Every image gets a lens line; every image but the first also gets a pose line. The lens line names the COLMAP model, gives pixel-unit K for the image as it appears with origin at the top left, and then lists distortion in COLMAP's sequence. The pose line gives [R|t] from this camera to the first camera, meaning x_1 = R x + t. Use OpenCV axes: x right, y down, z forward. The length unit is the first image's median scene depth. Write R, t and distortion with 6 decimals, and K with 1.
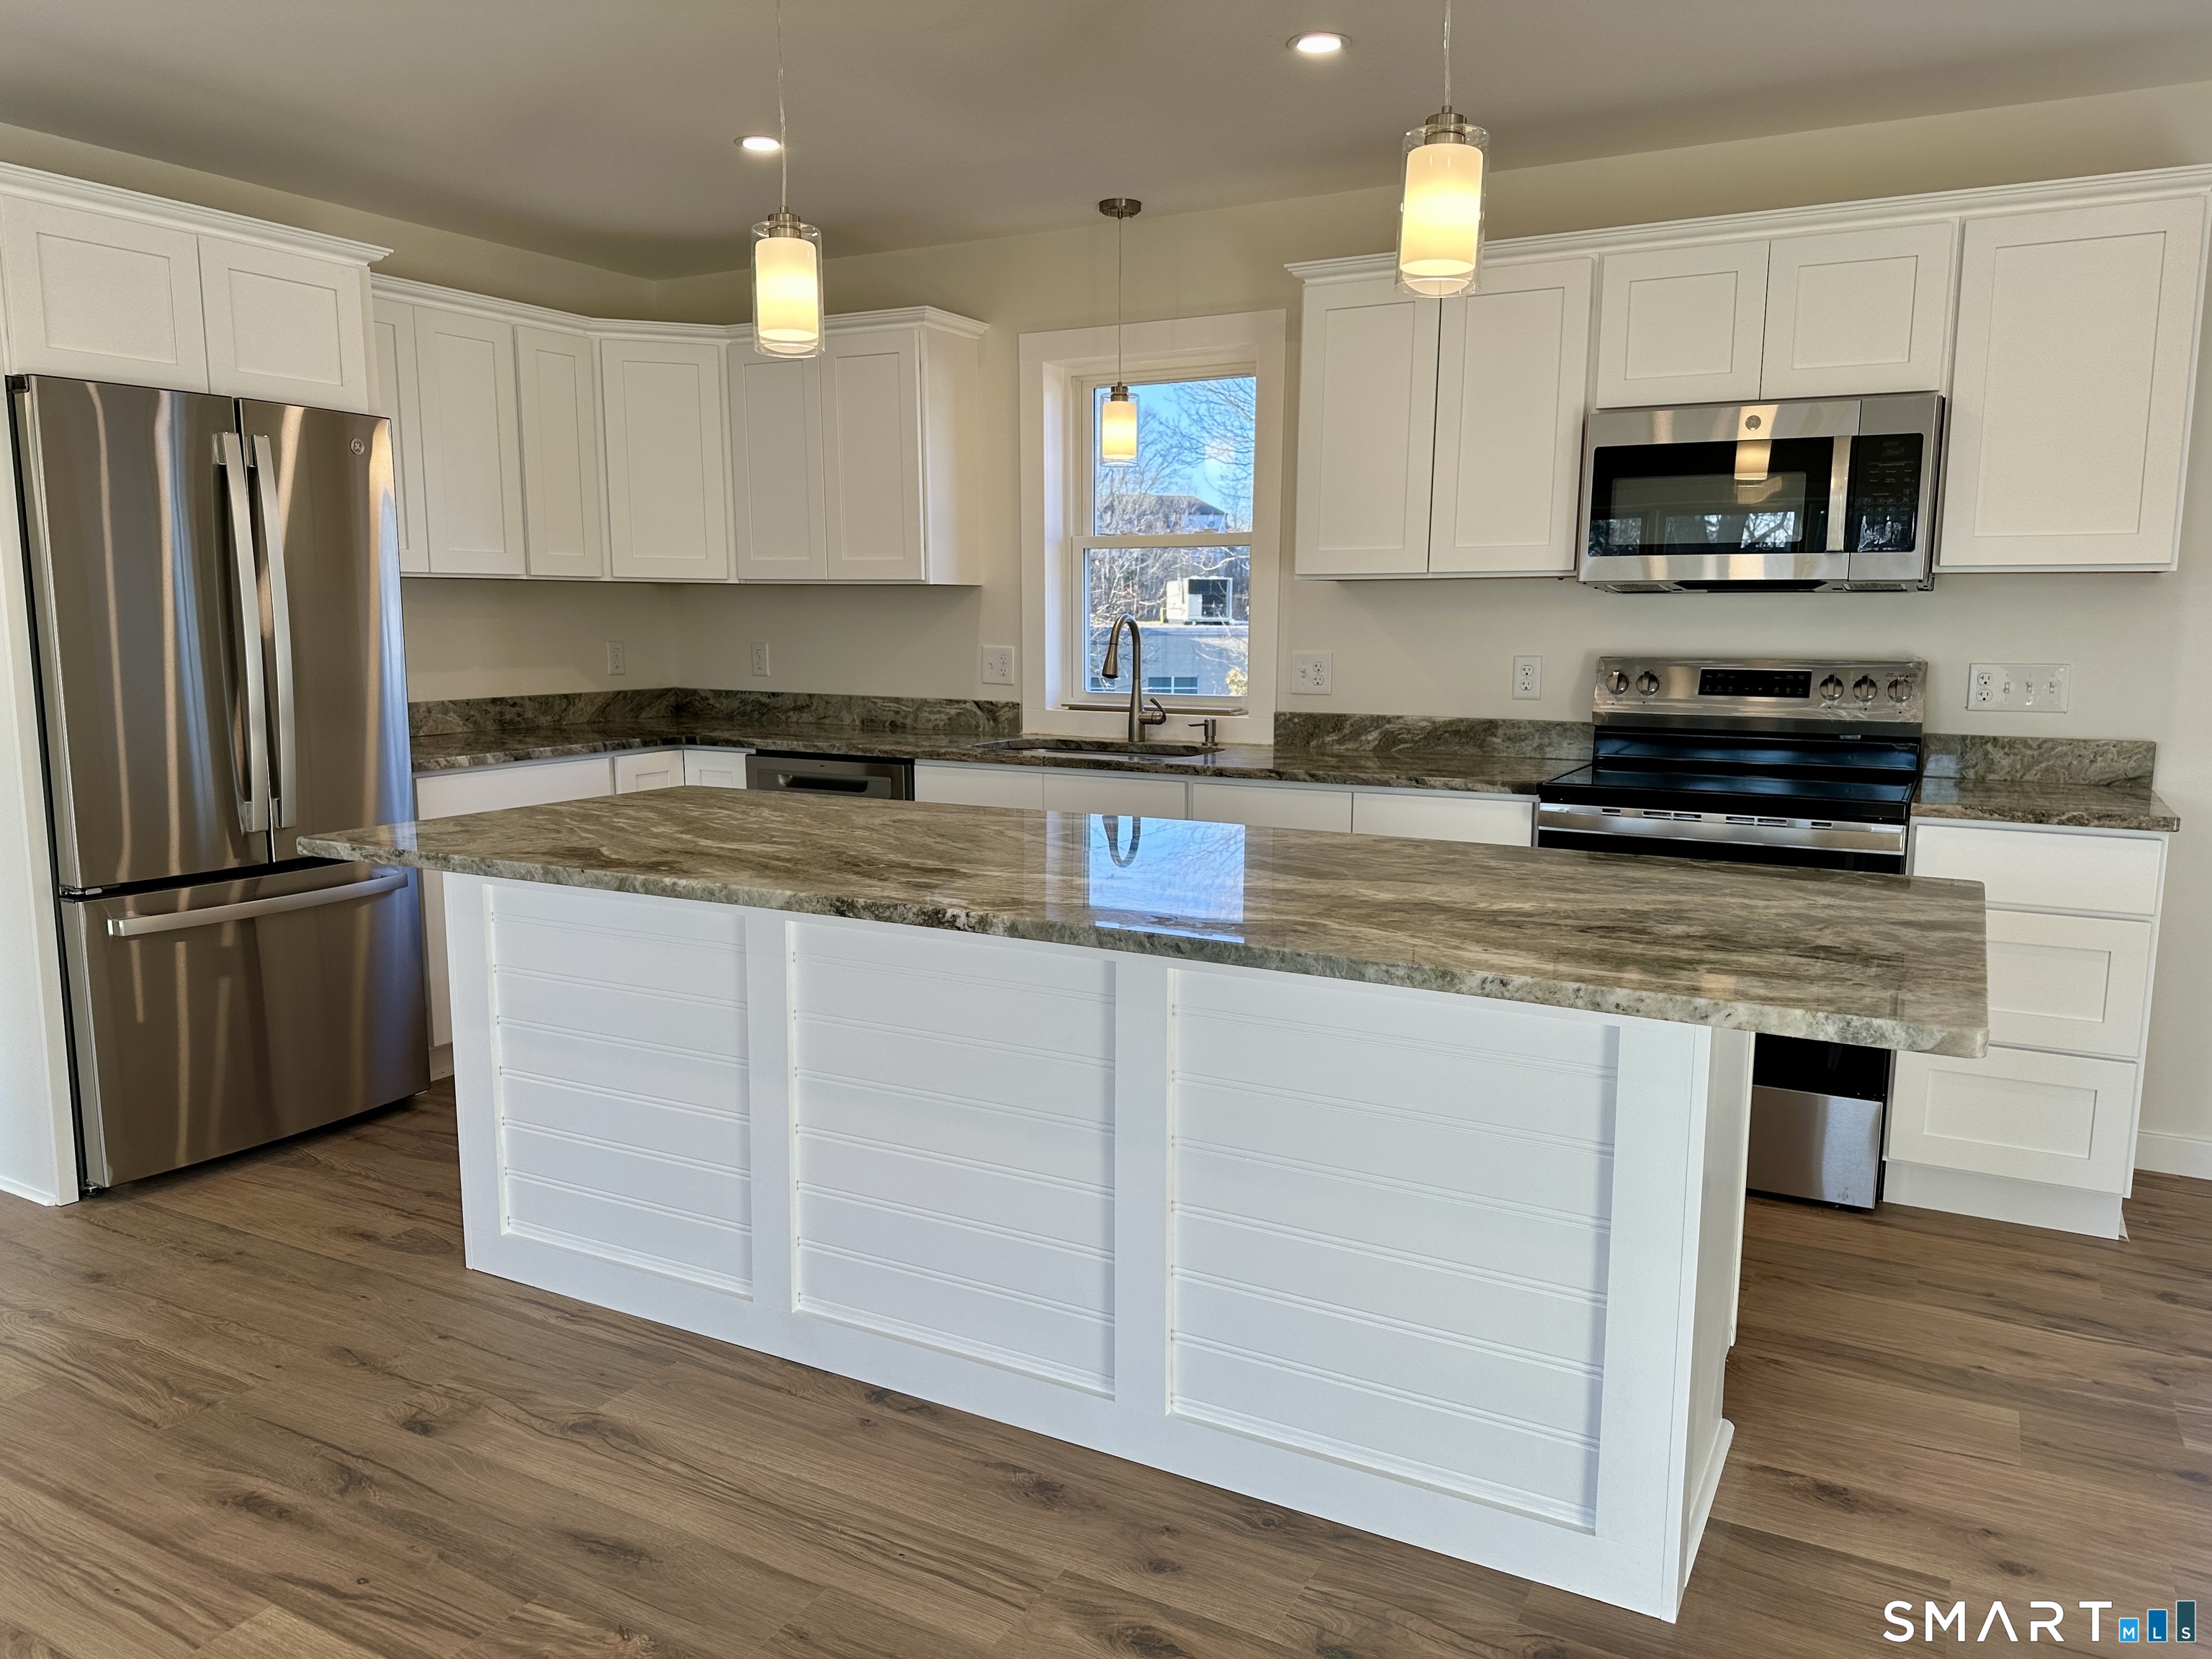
lens RADIAL K [[1547.3, 0, 1104.5], [0, 1547.3, 846.1], [0, 0, 1]] dist [0.053996, -0.060846]
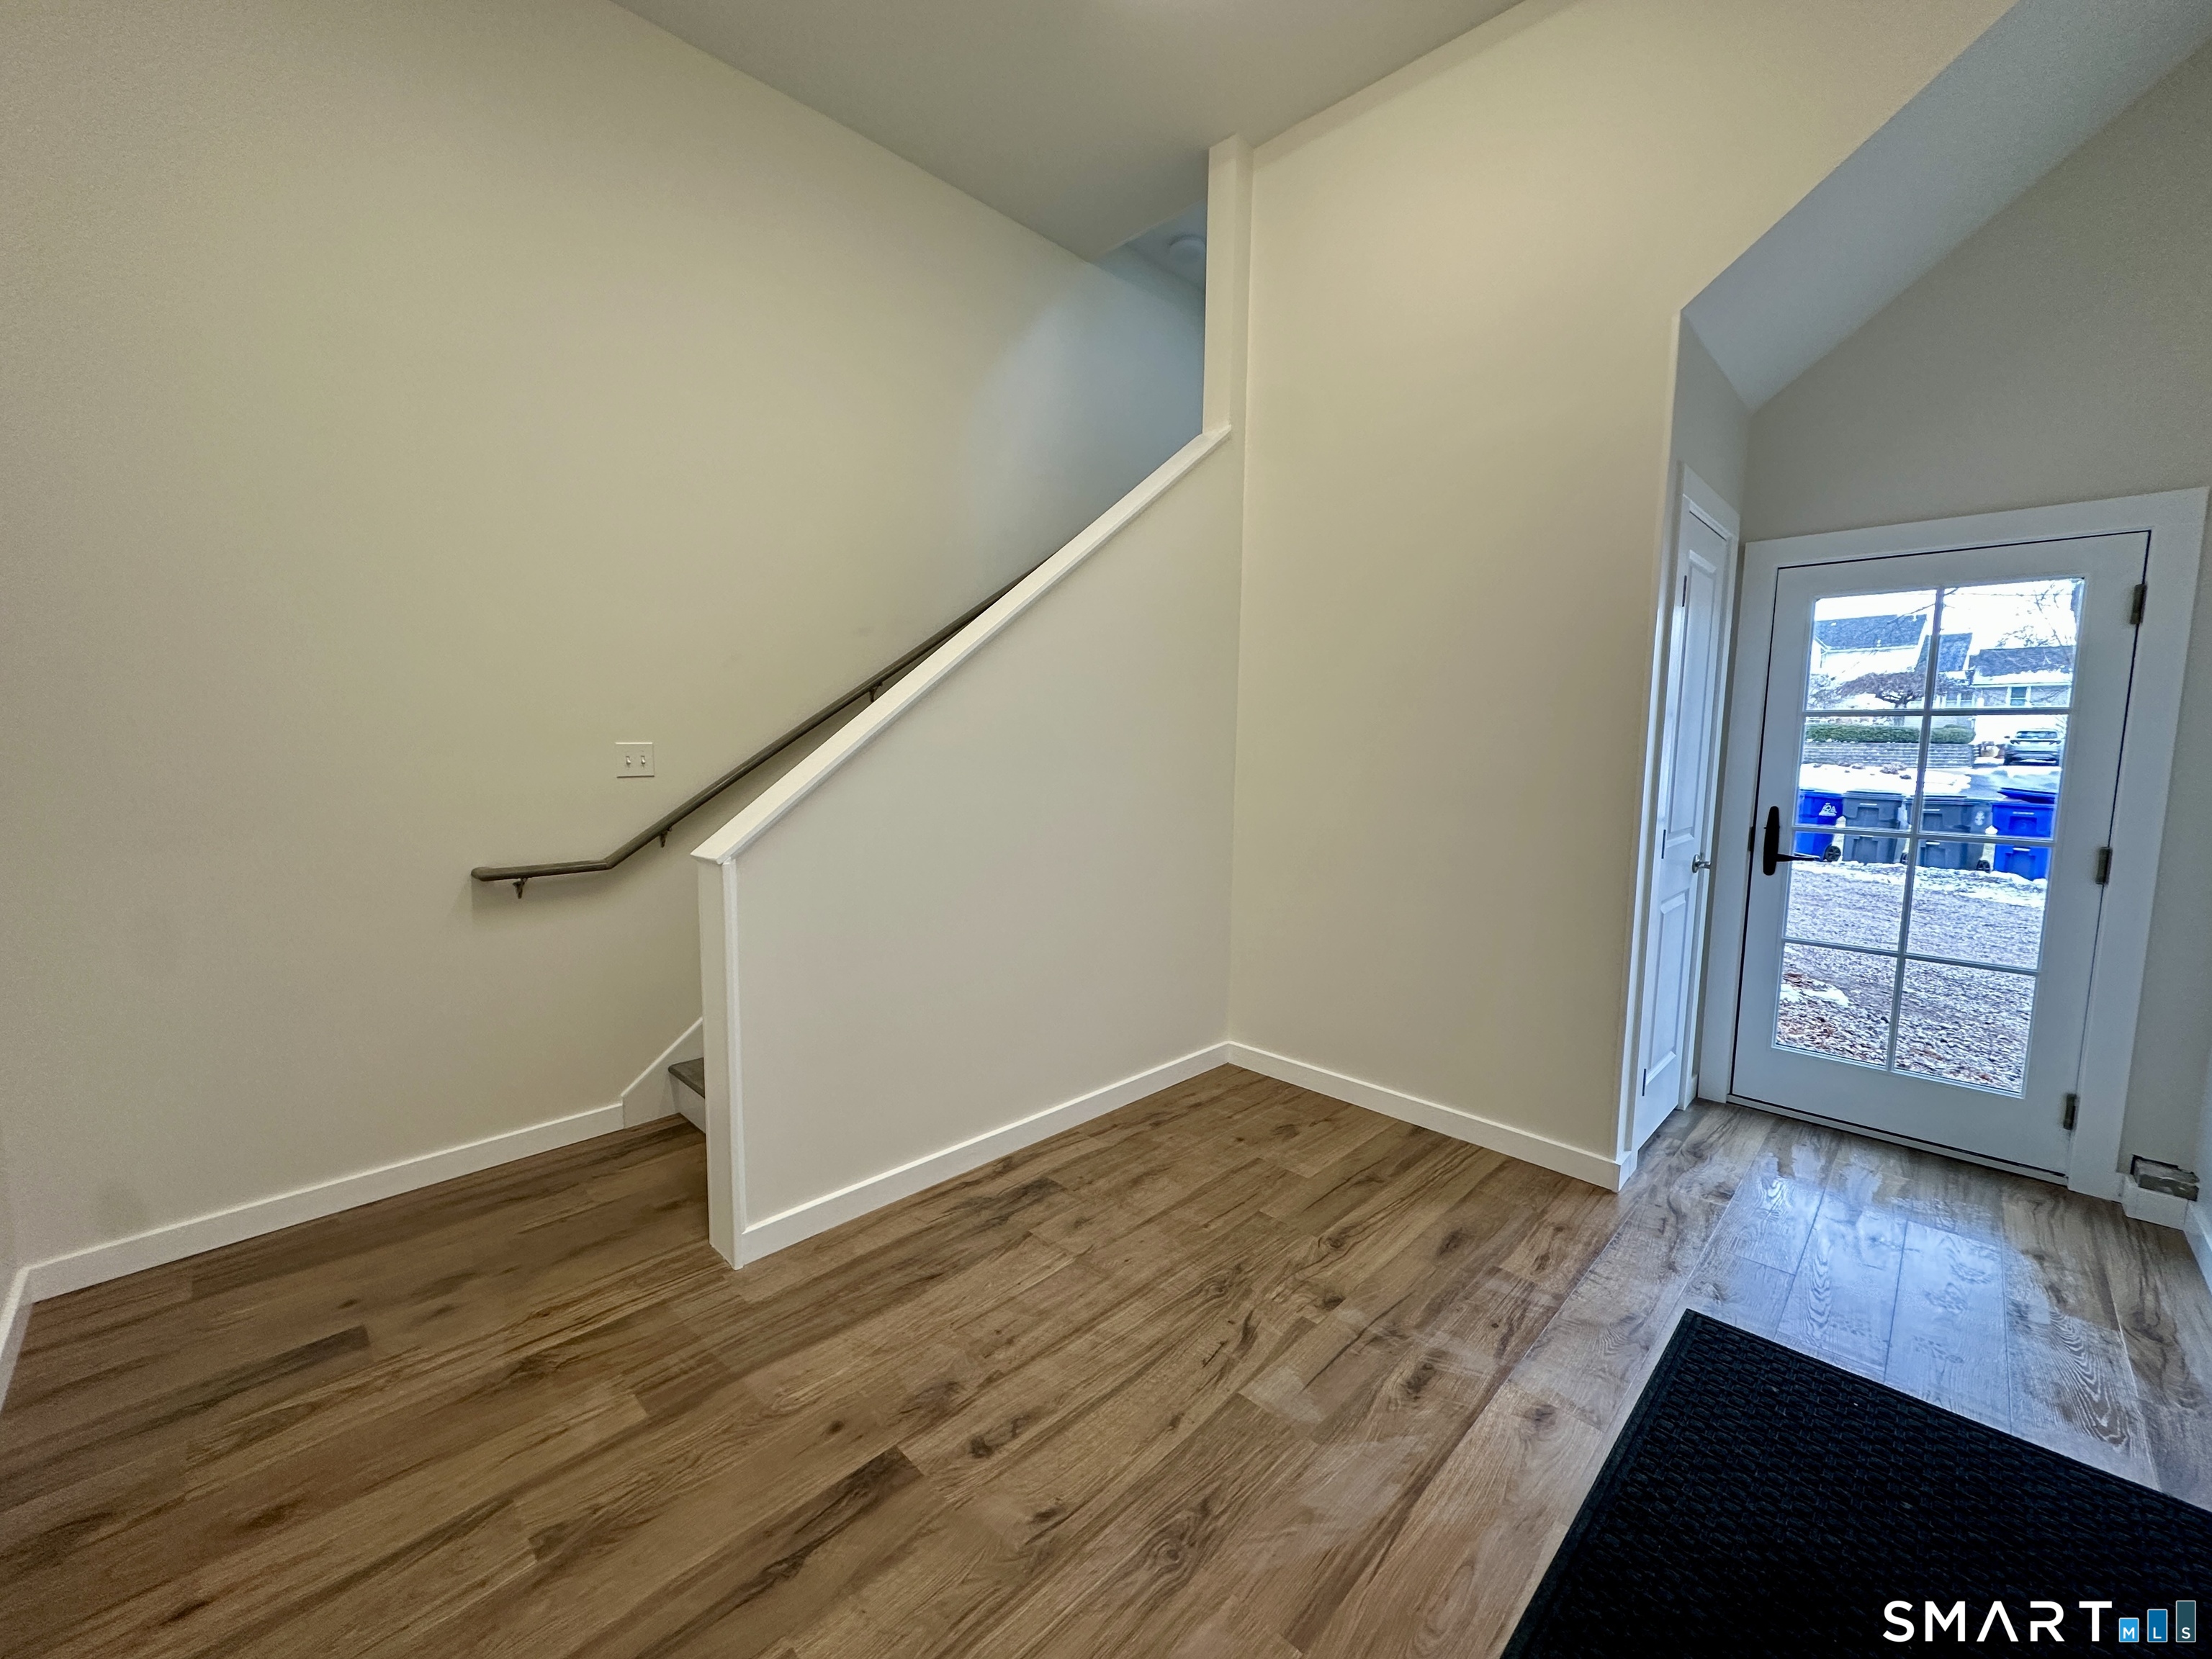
lens RADIAL K [[877.0, 0, 1105.6], [0, 877.0, 830.5], [0, 0, 1]] dist [-0.000139, -0.000101]
pose [[0.279318, -0.095339, 0.955454, -0.873237], [0.132264, 0.989393, 0.060059, -0.100095], [-0.951046, 0.109596, 0.288965, 0.648882]]
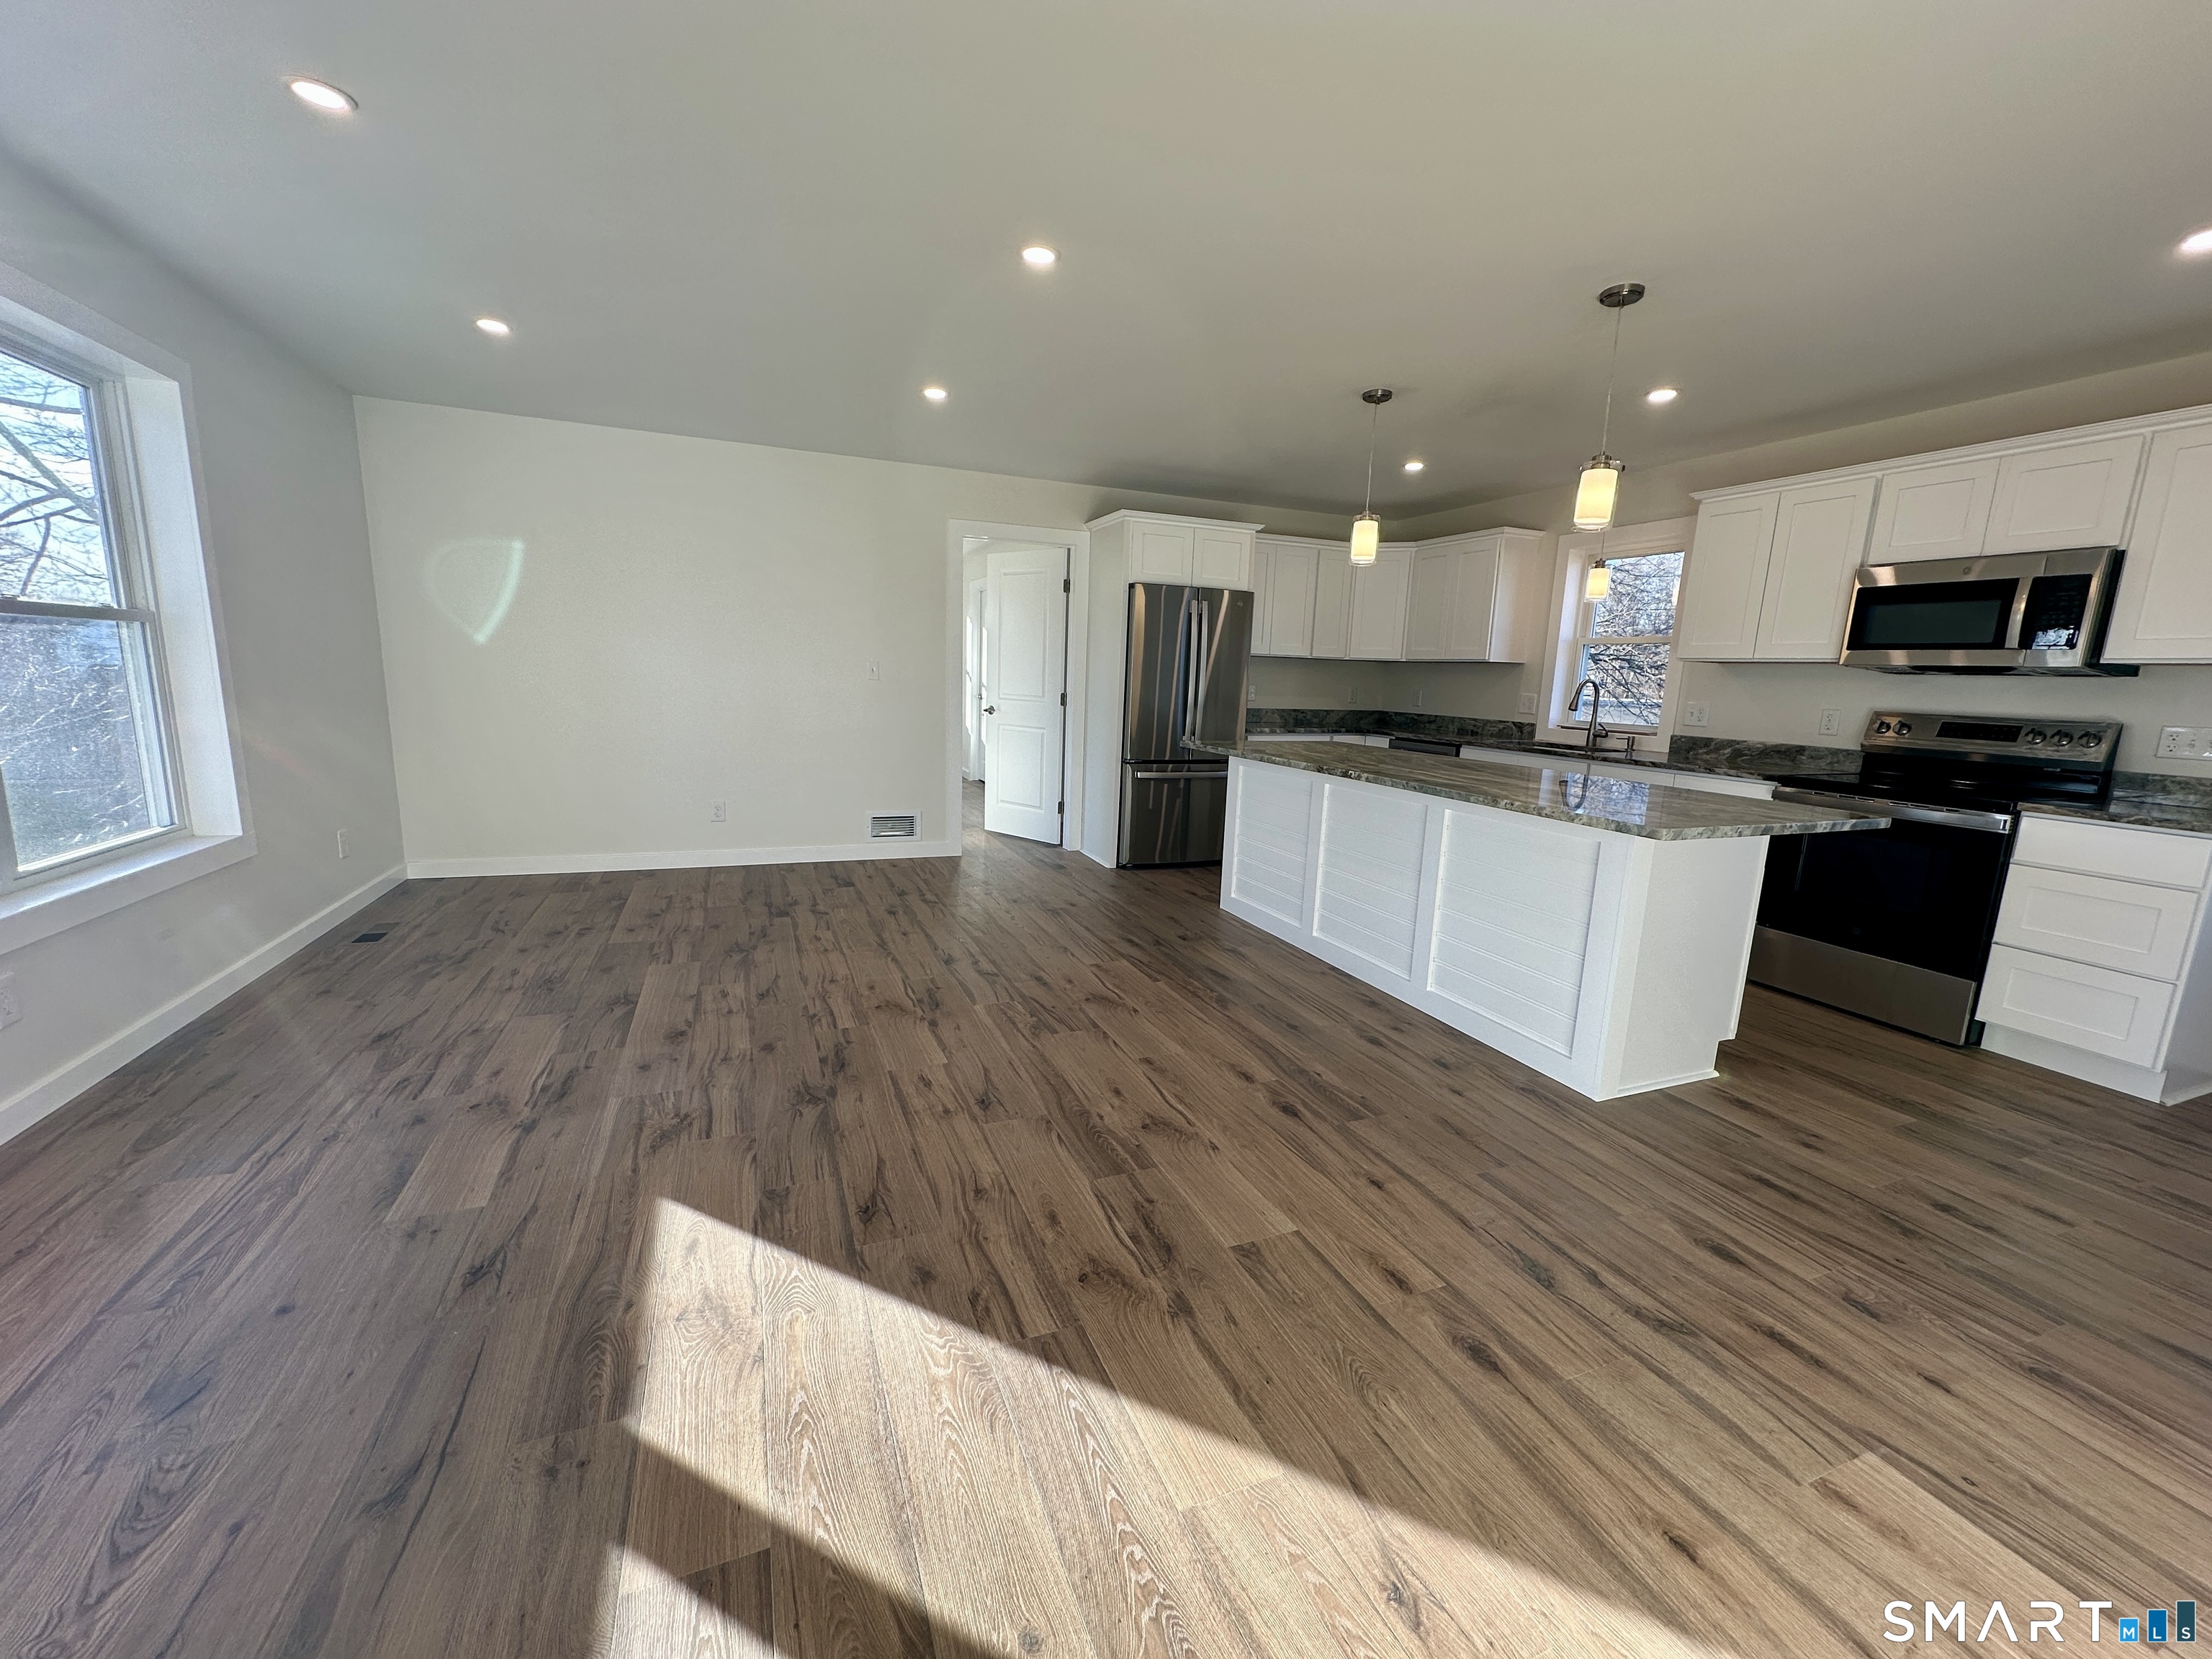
lens RADIAL K [[877.0, 0, 1105.6], [0, 877.0, 830.5], [0, 0, 1]] dist [-0.000139, -0.000101]
pose [[0.776702, 0.135921, -0.615028, 0.318318], [-0.127469, 0.990154, 0.057846, 0.065661], [0.616835, 0.033468, 0.786381, -0.291262]]
